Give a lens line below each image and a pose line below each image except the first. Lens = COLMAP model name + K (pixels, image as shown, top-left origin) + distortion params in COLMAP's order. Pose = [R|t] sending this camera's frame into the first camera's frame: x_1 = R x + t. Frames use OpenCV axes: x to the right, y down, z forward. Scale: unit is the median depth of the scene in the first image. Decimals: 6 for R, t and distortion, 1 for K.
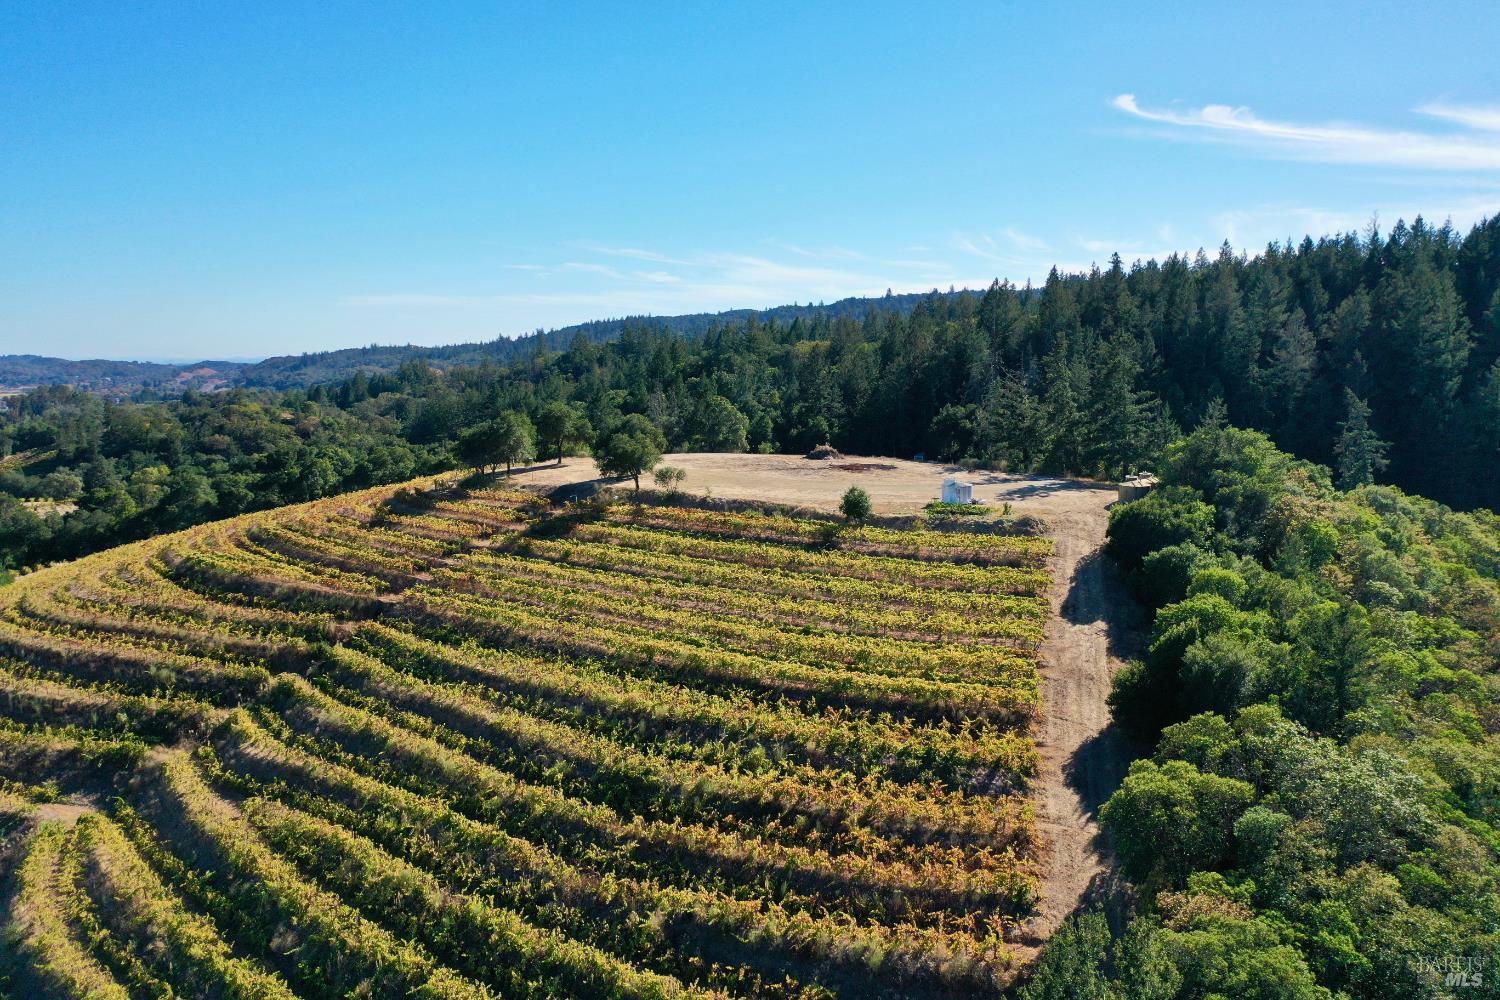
lens RADIAL K [[1184.3, 0, 750.4], [0, 1184.3, 499.0], [0, 0, 1]] dist [-0.003374, -0.004115]
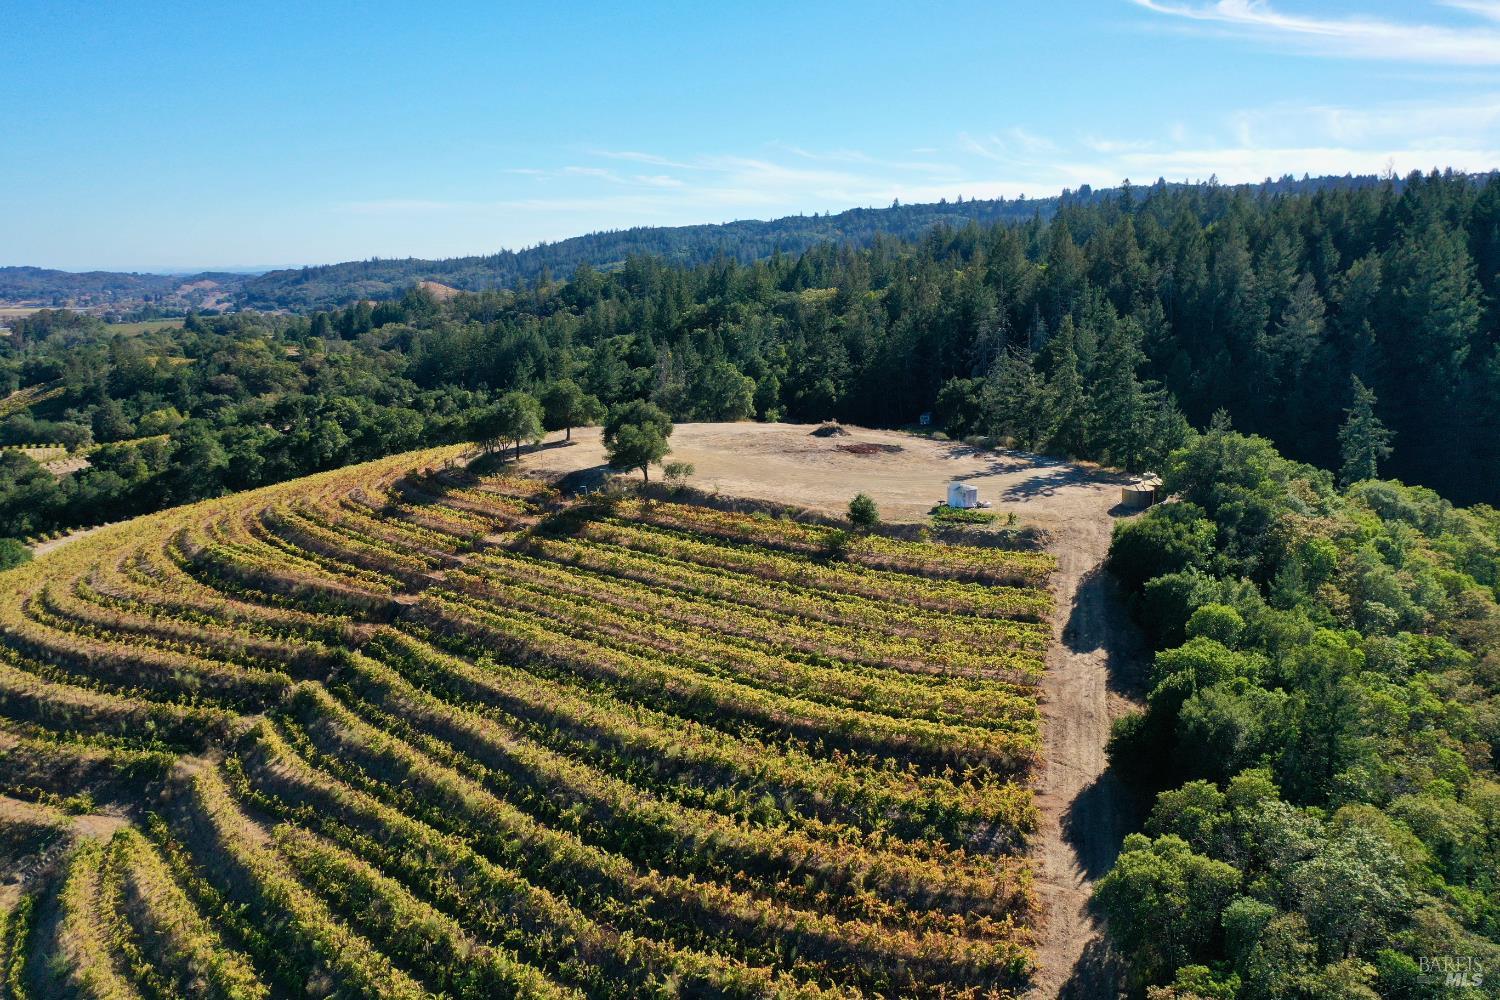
lens RADIAL K [[1184.3, 0, 750.0], [0, 1184.3, 496.0], [0, 0, 1]] dist [-0.003374, -0.004115]
pose [[0.999979, -0.003805, -0.005276, -0.001755], [0.004190, 0.997170, 0.075062, -0.089627], [0.004976, -0.075082, 0.997165, -0.011266]]
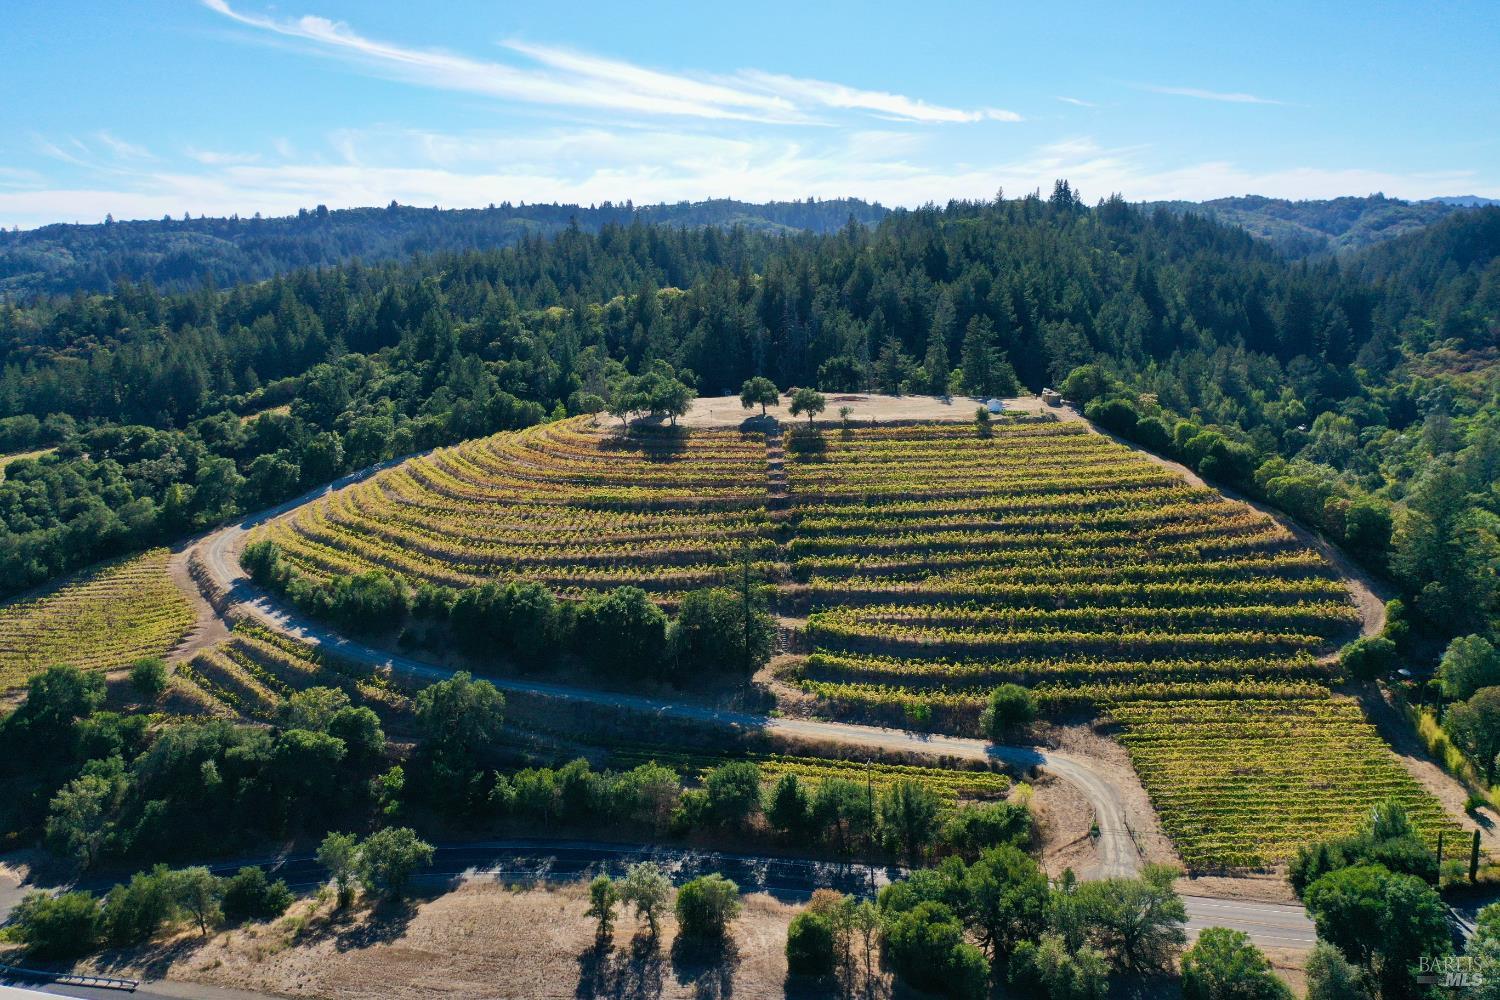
lens RADIAL K [[1184.3, 0, 748.1], [0, 1184.3, 502.2], [0, 0, 1]] dist [-0.003374, -0.004115]
pose [[0.771081, -0.133486, 0.622588, -1.557553], [0.089896, 0.990807, 0.101097, -0.091487], [-0.630359, -0.021986, 0.775992, -0.325520]]
